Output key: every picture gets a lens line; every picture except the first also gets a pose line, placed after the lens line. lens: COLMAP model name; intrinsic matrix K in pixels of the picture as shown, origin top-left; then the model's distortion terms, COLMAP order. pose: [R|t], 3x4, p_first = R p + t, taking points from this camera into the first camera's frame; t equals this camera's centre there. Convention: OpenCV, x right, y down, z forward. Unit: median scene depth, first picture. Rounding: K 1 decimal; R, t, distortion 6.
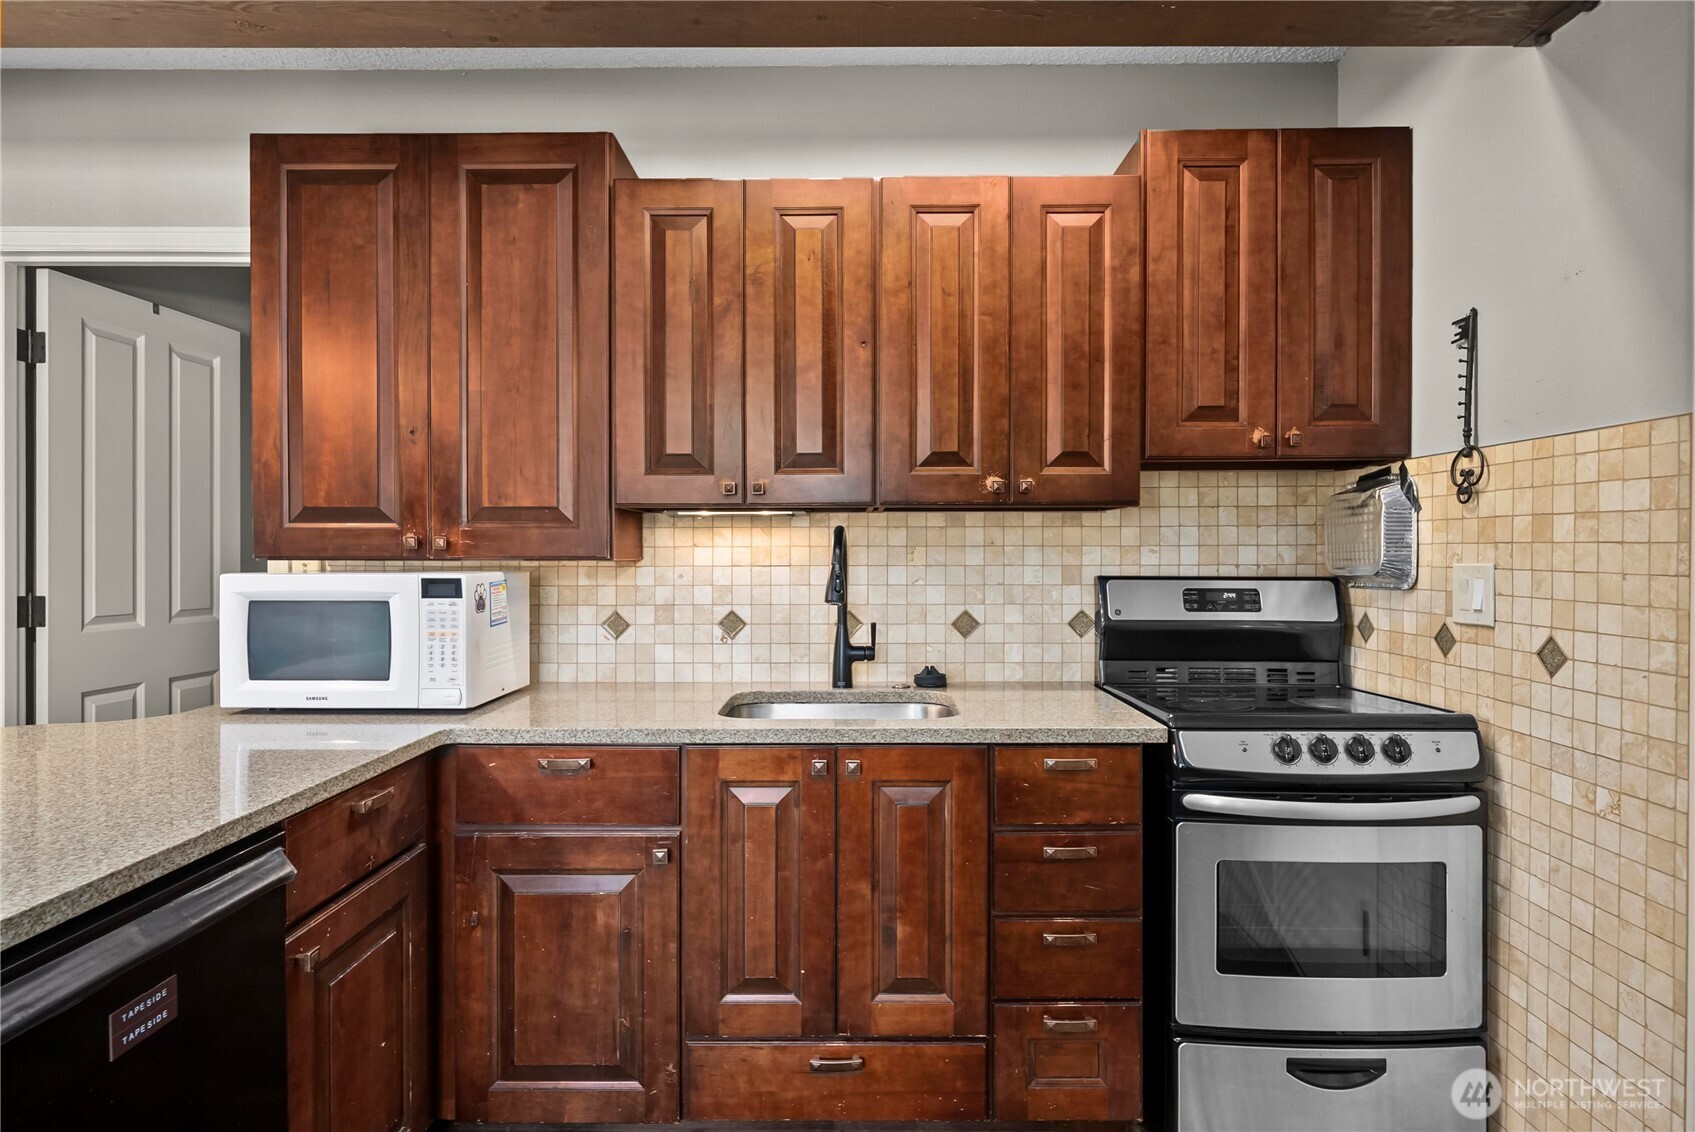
lens RADIAL K [[942.3, 0, 849.3], [0, 942.3, 558.8], [0, 0, 1]] dist [0.002088, -0.000920]
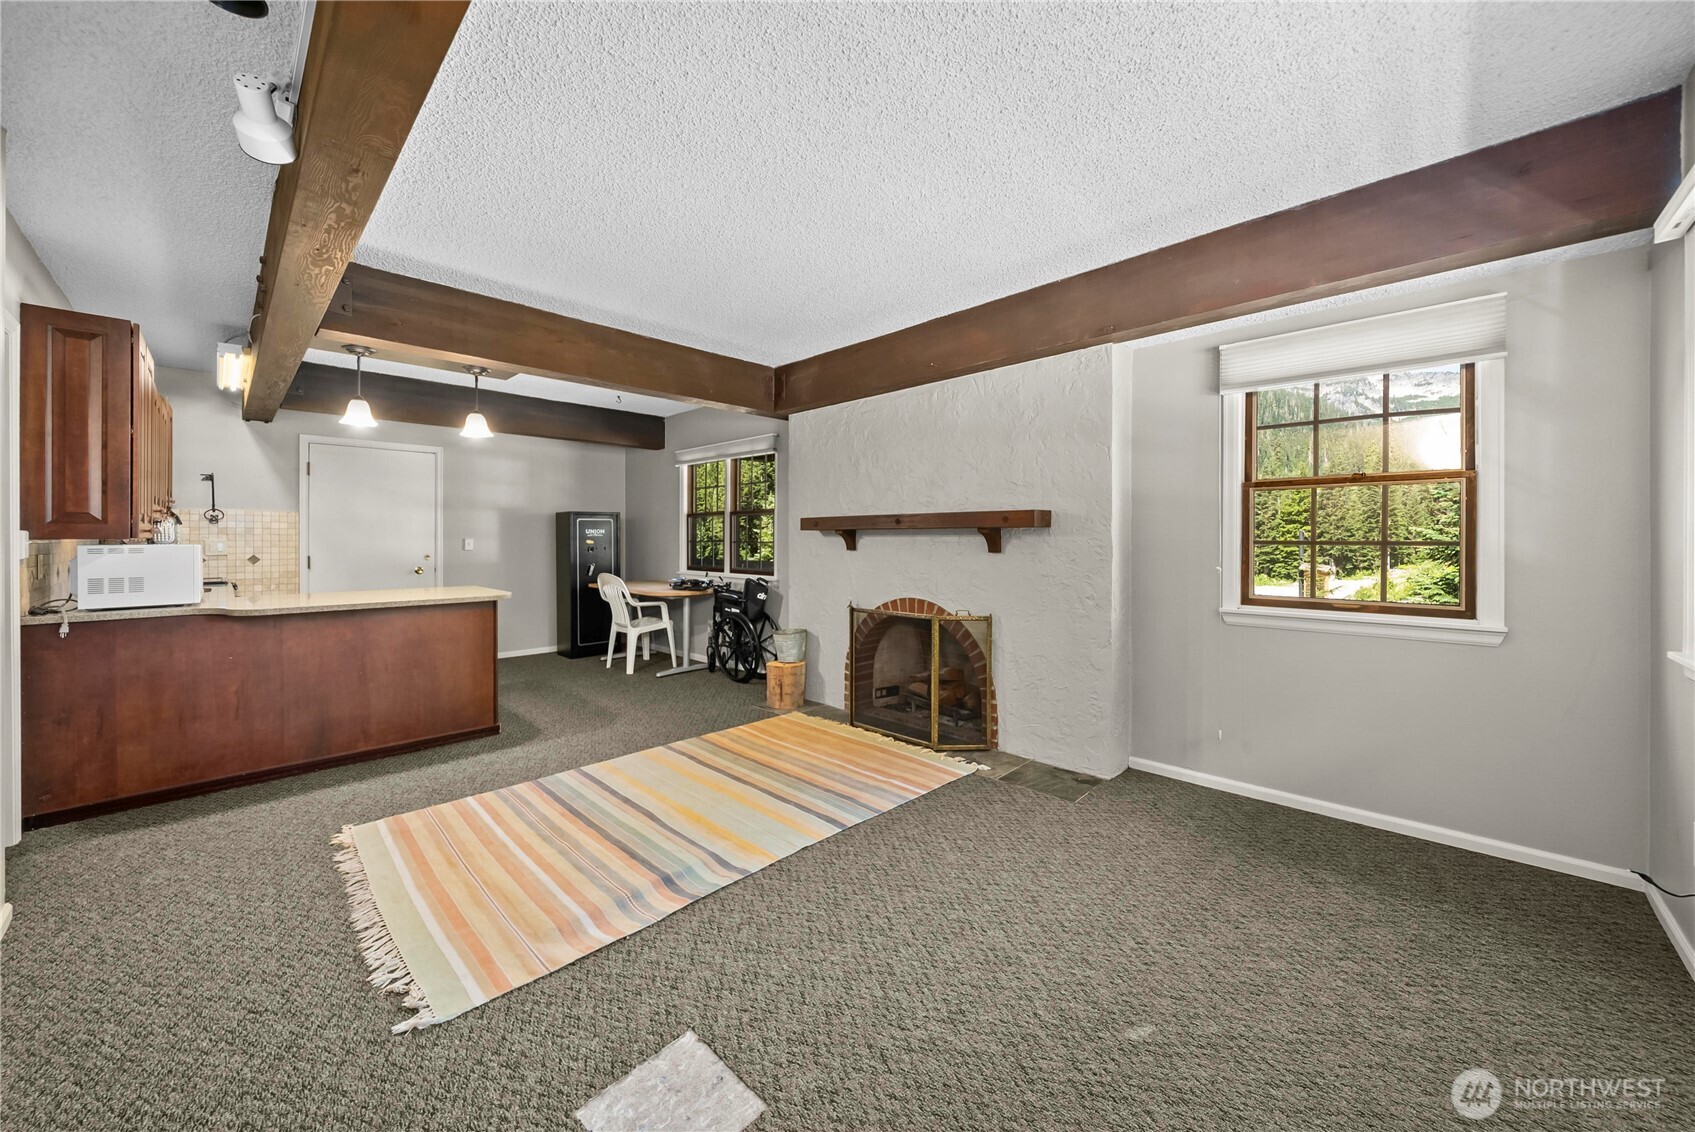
lens RADIAL K [[613.1, 0, 851.4], [0, 613.1, 541.4], [0, 0, 1]] dist [-0.008935, 0.000667]
pose [[-0.726271, -0.002699, 0.687403, -2.860666], [0.005522, 0.999937, 0.009761, 0.002738], [-0.687387, 0.010885, -0.726210, 0.983604]]
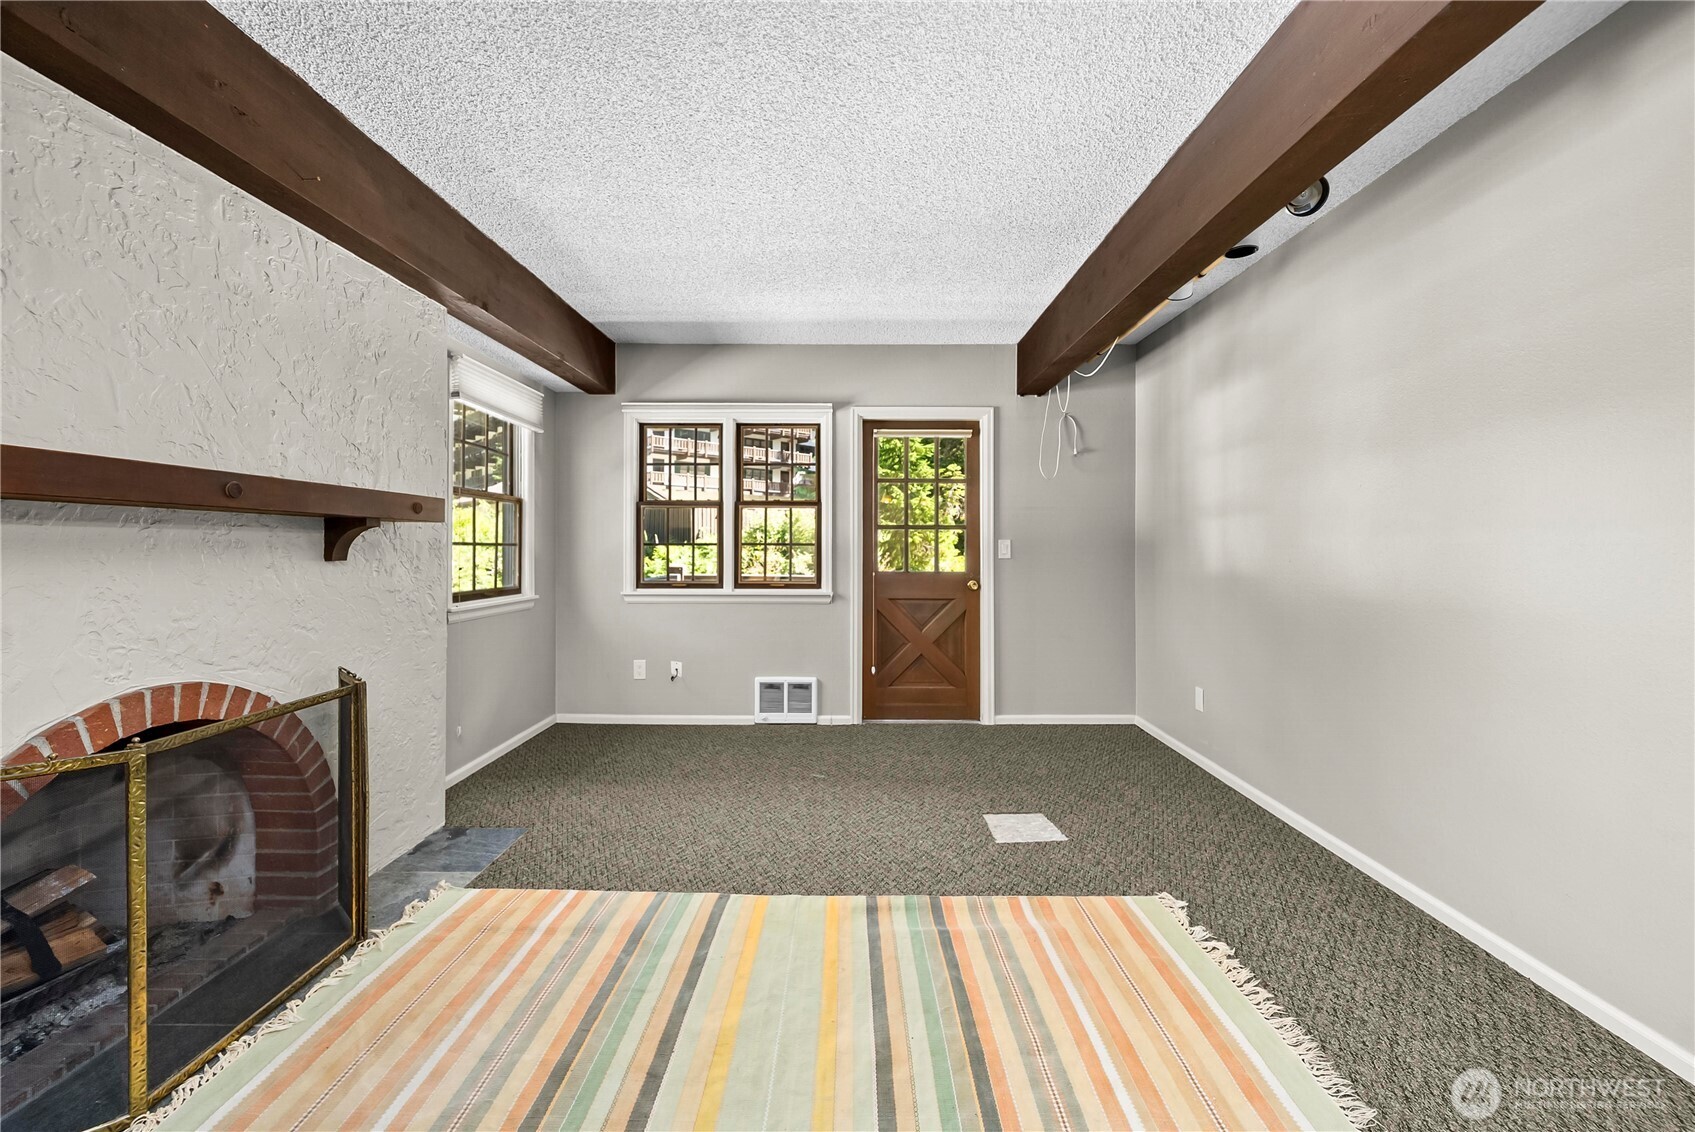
lens RADIAL K [[693.9, 0, 839.1], [0, 693.9, 550.6], [0, 0, 1]] dist [-0.002759, 0.000309]
pose [[-0.013640, 0.003542, -0.999901, -0.768234], [-0.010444, 0.999939, 0.003685, 0.024576], [0.999852, 0.010493, -0.013603, 0.262411]]
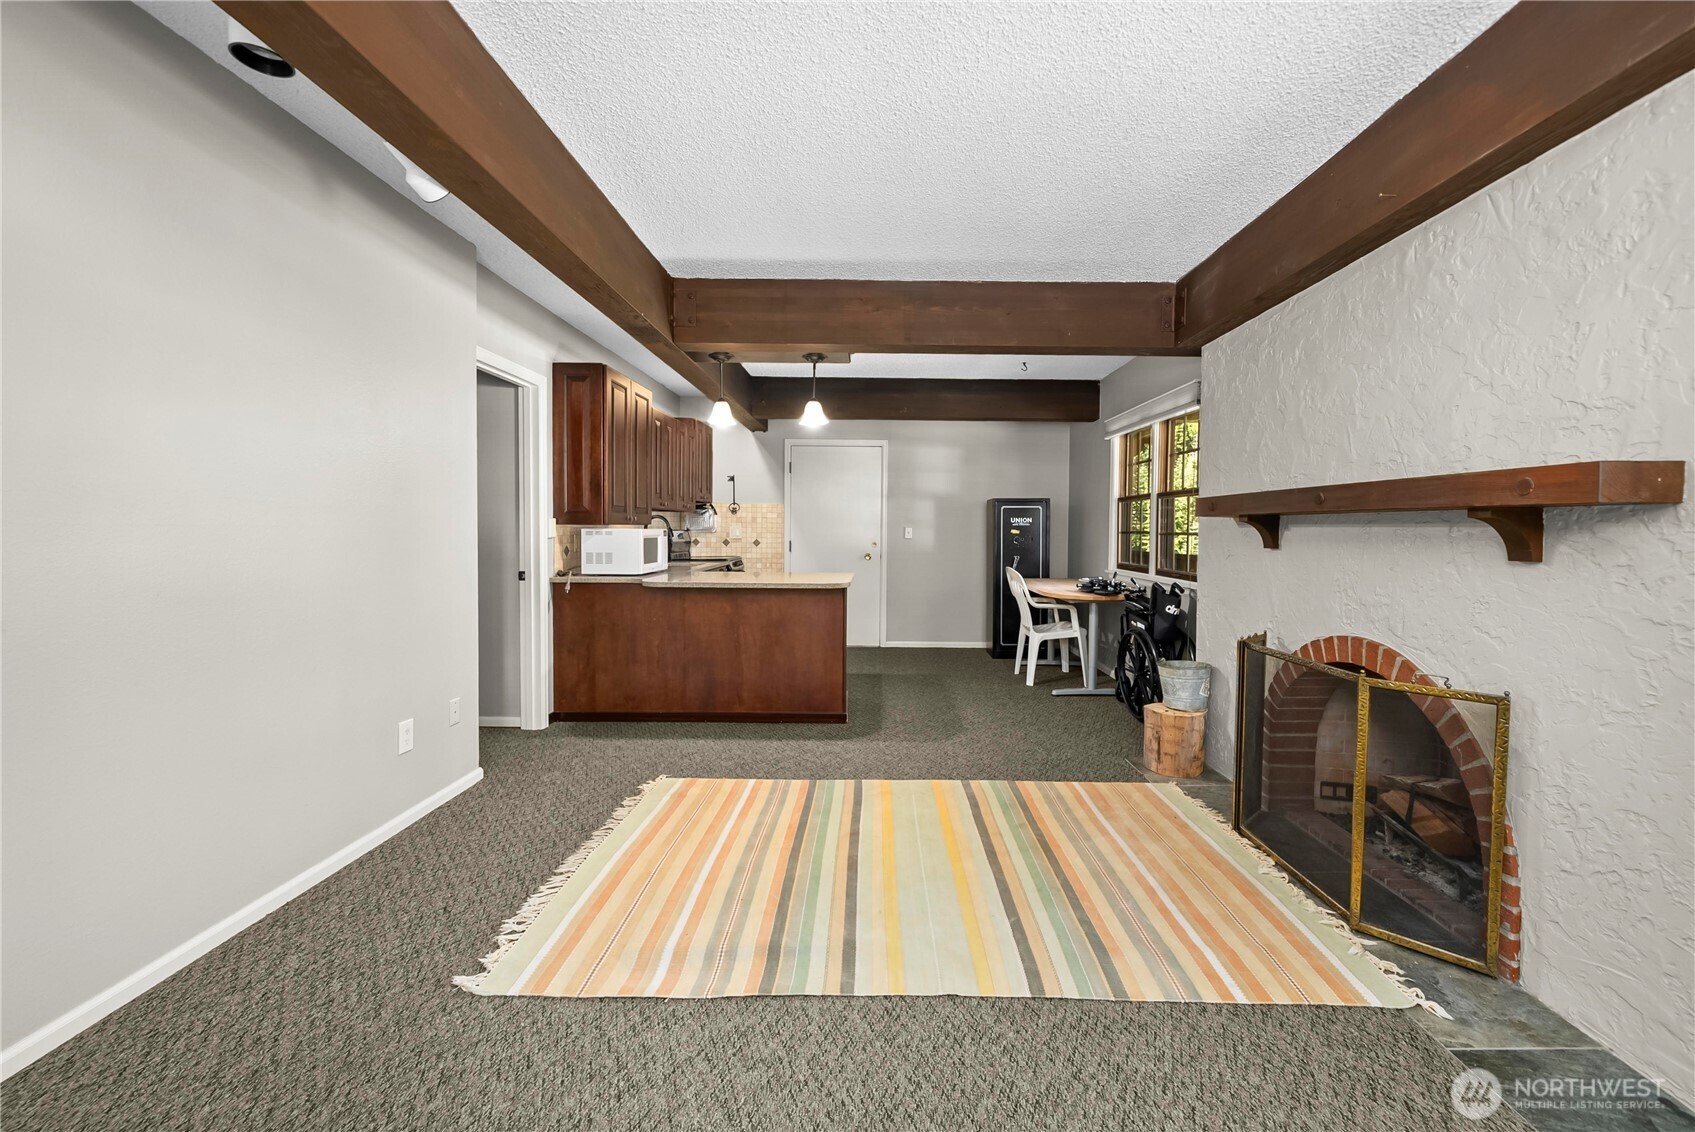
lens RADIAL K [[673.6, 0, 881.6], [0, 673.6, 546.1], [0, 0, 1]] dist [-0.005713, 0.000083]
pose [[-0.017265, -0.027806, 0.999464, -2.820908], [-0.000927, 0.999613, 0.027794, 0.009741], [-0.999851, -0.000447, -0.017284, 0.277601]]
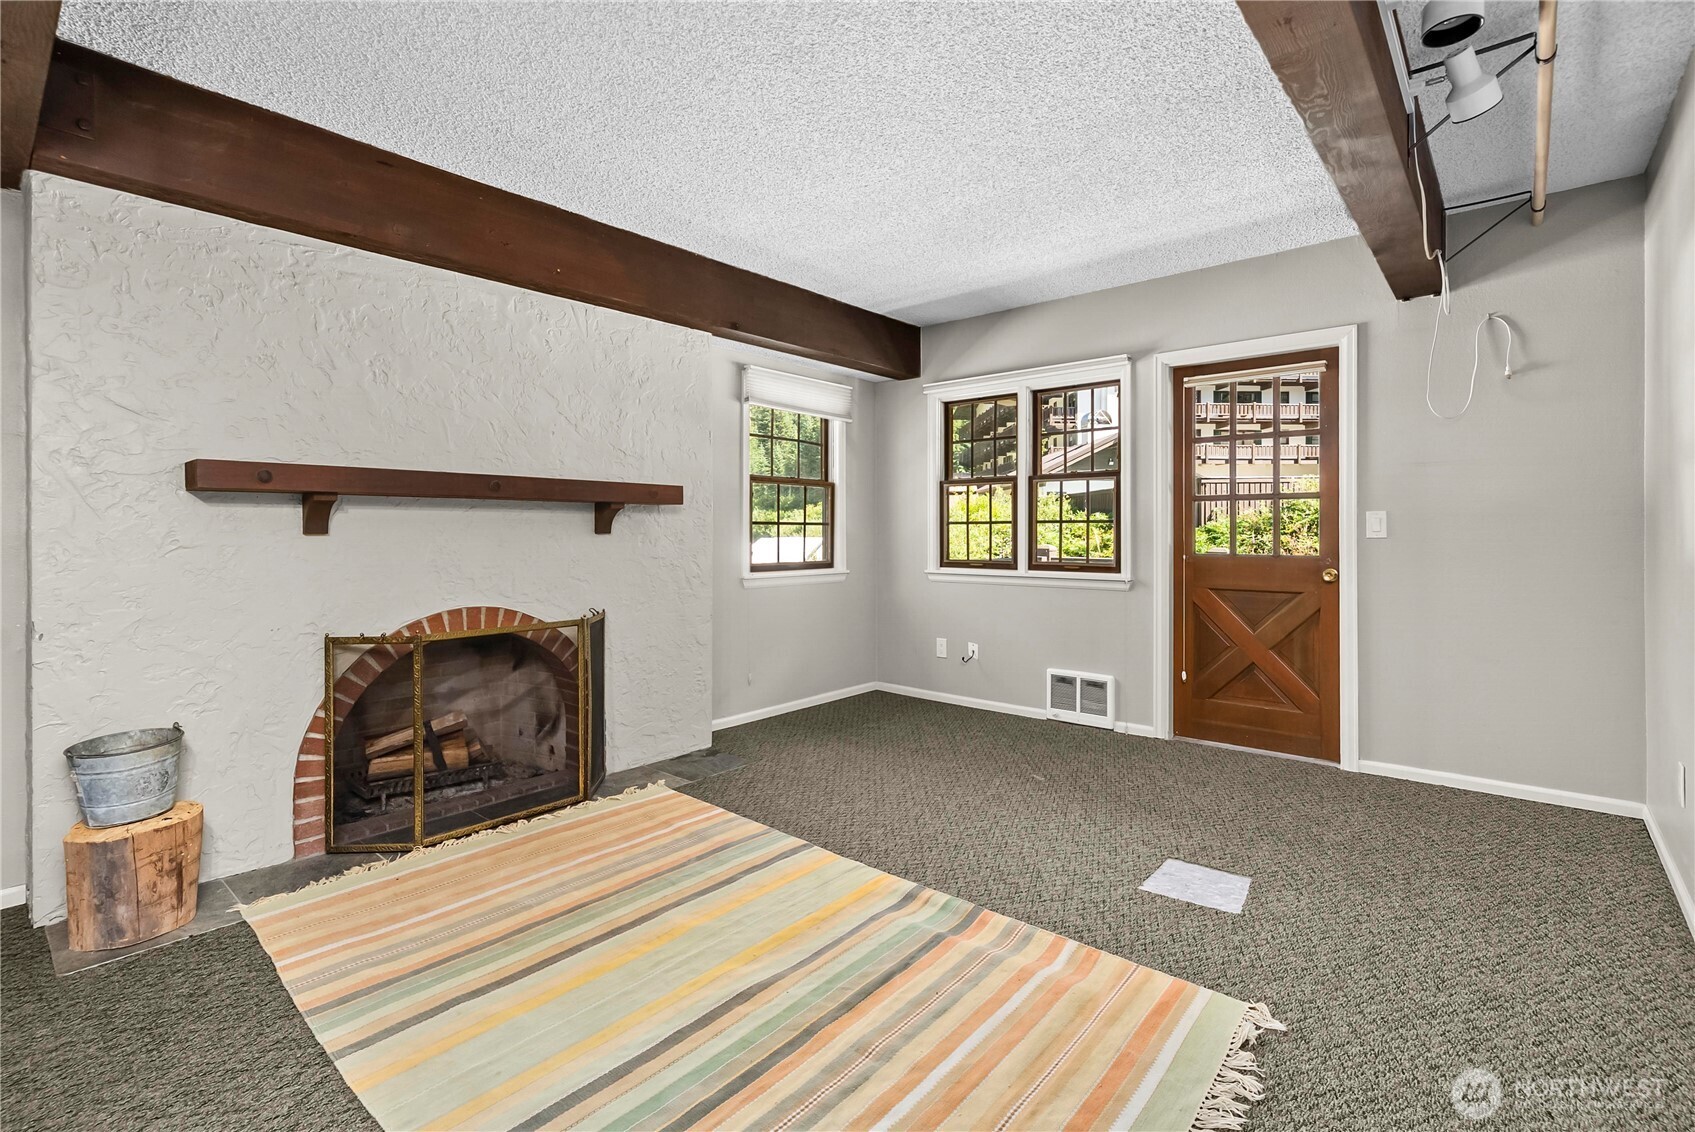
lens RADIAL K [[756.6, 0, 848.9], [0, 756.6, 545.1], [0, 0, 1]] dist [-0.000262, -0.001145]
pose [[-0.654240, 0.012043, -0.756191, -0.952583], [-0.006012, 0.999759, 0.021124, 0.040321], [0.756263, 0.018367, -0.654010, 1.013602]]
